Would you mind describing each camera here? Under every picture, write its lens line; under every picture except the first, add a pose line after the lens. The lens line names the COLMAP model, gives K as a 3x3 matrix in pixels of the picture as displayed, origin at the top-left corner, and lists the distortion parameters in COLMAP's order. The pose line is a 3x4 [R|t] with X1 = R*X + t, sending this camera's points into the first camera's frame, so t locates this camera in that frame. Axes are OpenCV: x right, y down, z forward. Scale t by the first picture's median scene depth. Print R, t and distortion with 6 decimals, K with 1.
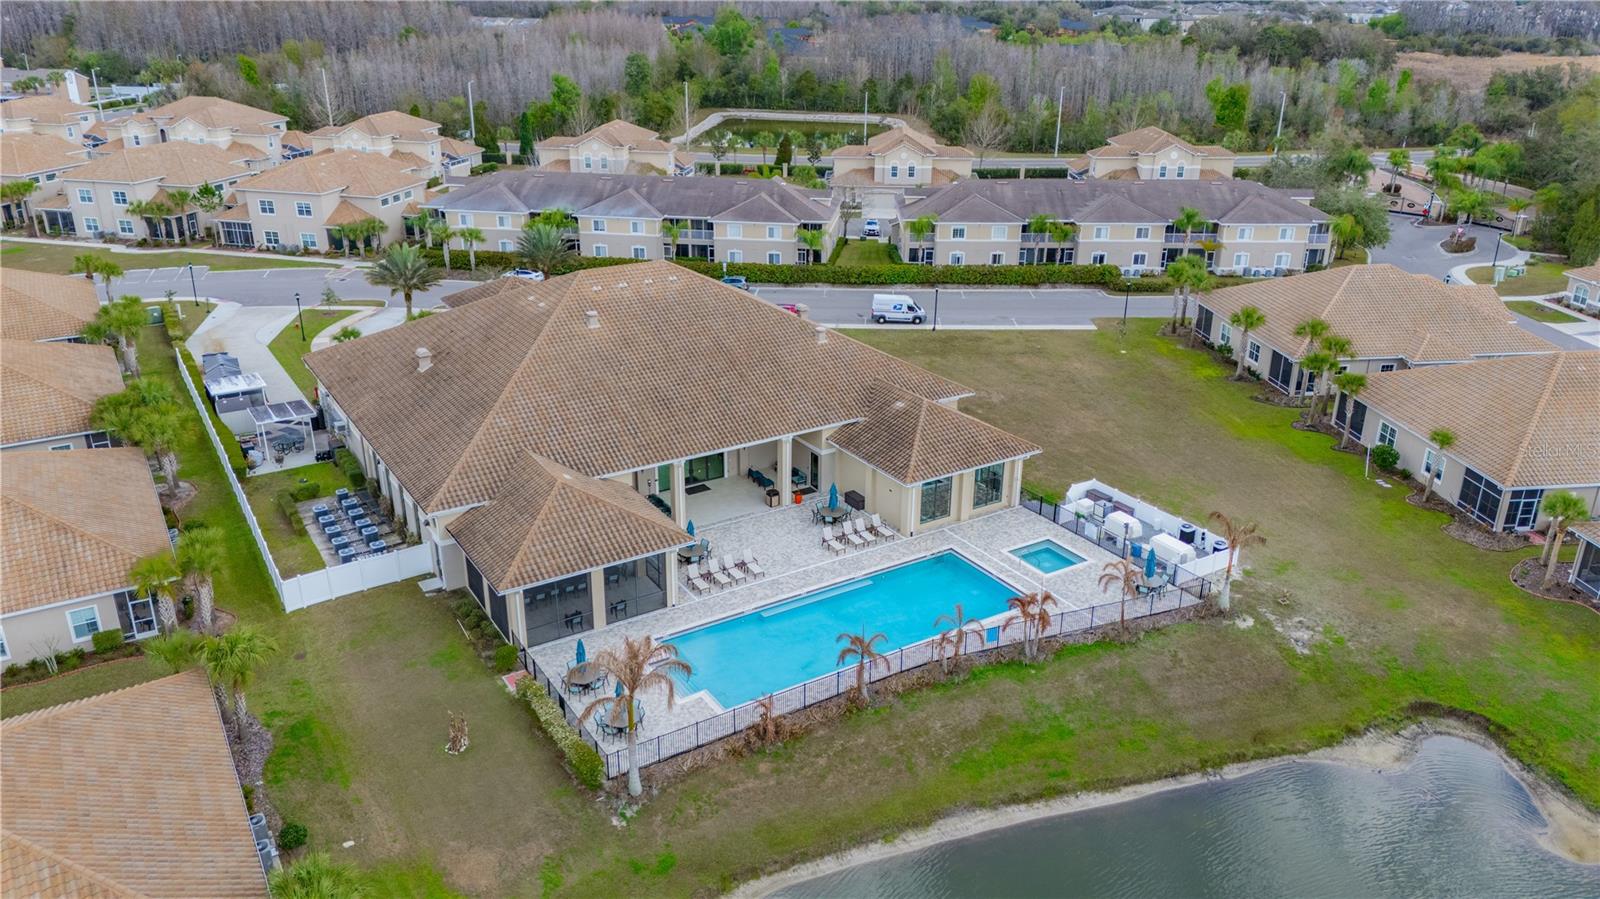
lens RADIAL K [[1172.1, 0, 800.0], [0, 1172.1, 449.5], [0, 0, 1]] dist [0.045566, 0.001376]
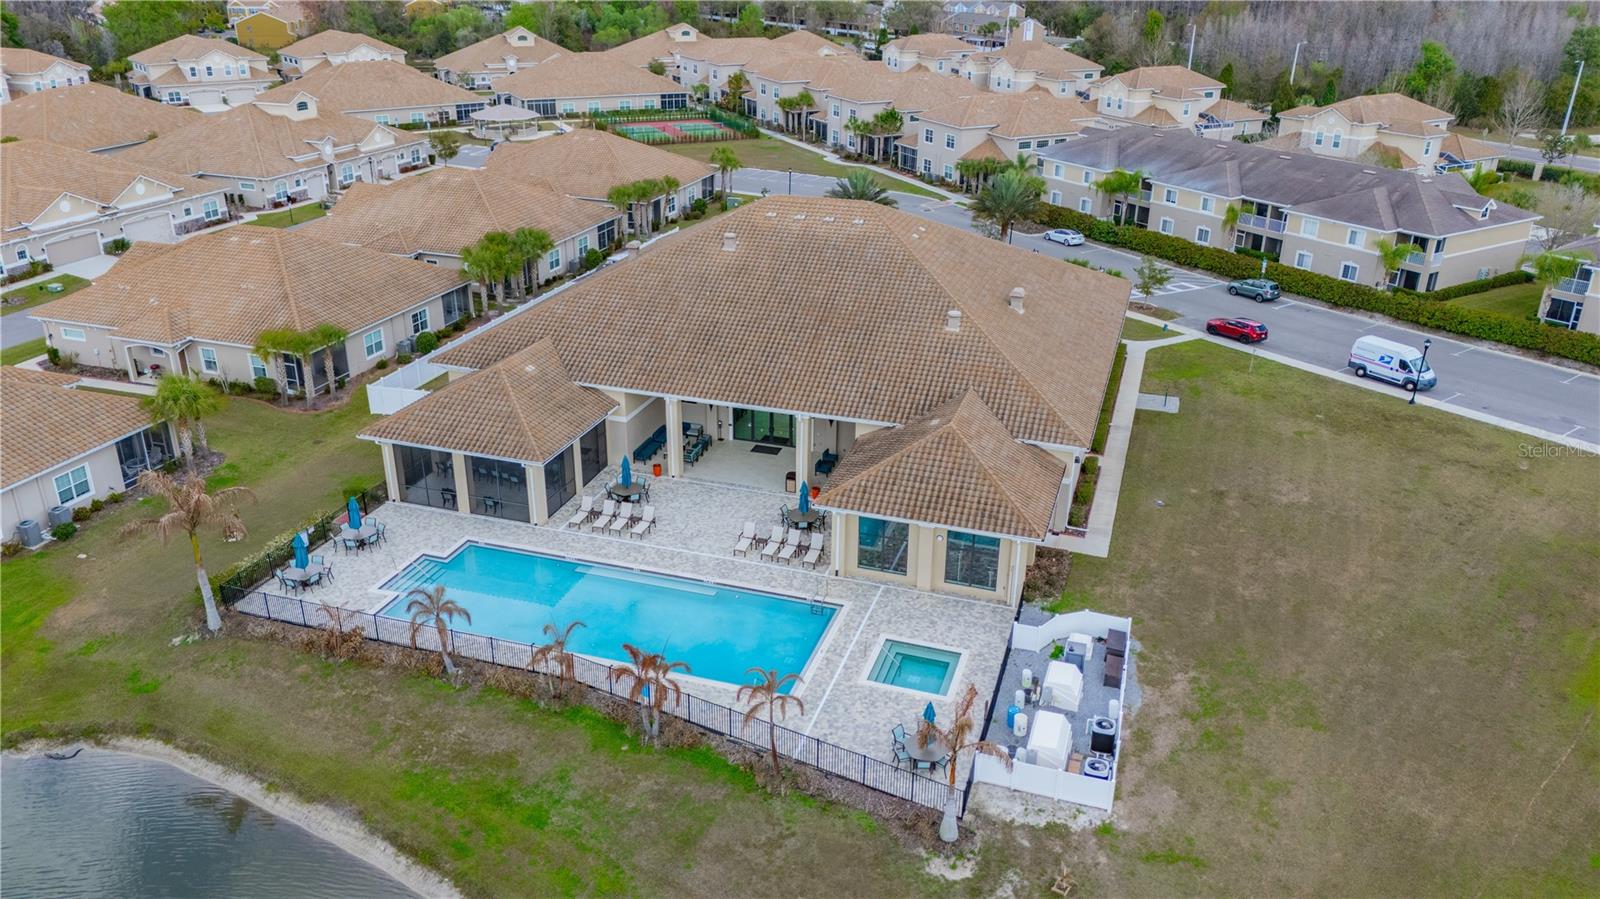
lens RADIAL K [[1174.4, 0, 800.0], [0, 1174.4, 449.5], [0, 0, 1]] dist [0.101903, -0.129283]
pose [[0.637396, 0.306611, -0.706906, 0.414414], [-0.296012, 0.944459, 0.142741, -0.075153], [0.711409, 0.118270, 0.692755, 0.288404]]
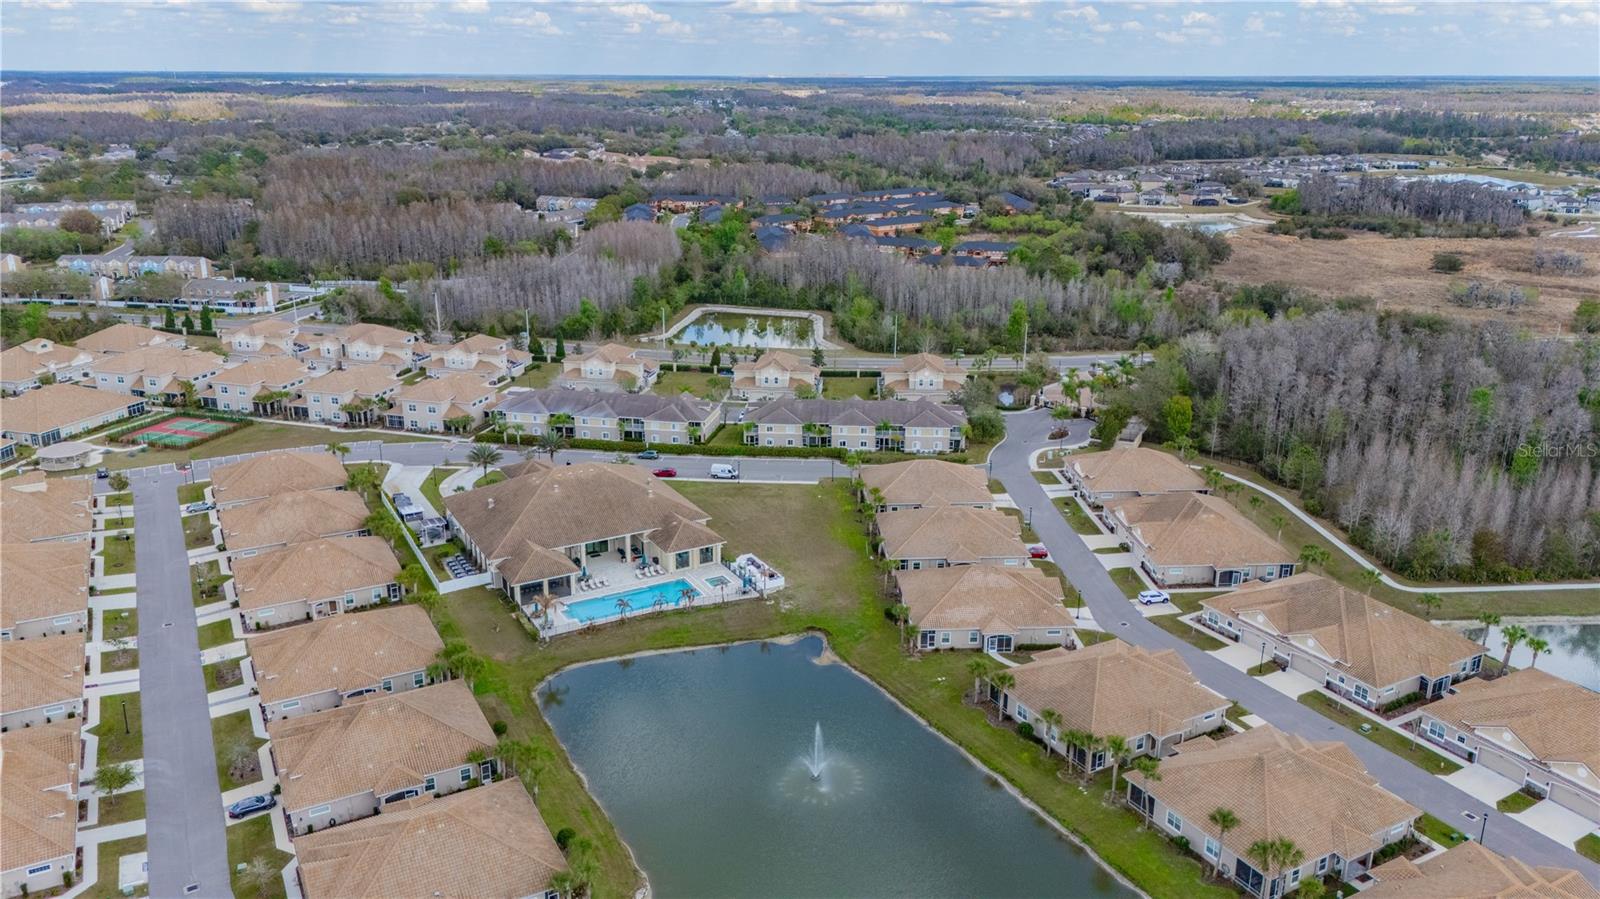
lens RADIAL K [[1174.4, 0, 800.0], [0, 1174.4, 449.5], [0, 0, 1]] dist [0.101903, -0.129283]
pose [[0.998434, 0.011651, -0.054713, 0.355131], [-0.015998, 0.996690, -0.079700, 0.001205], [0.053604, 0.080451, 0.995316, -1.106461]]
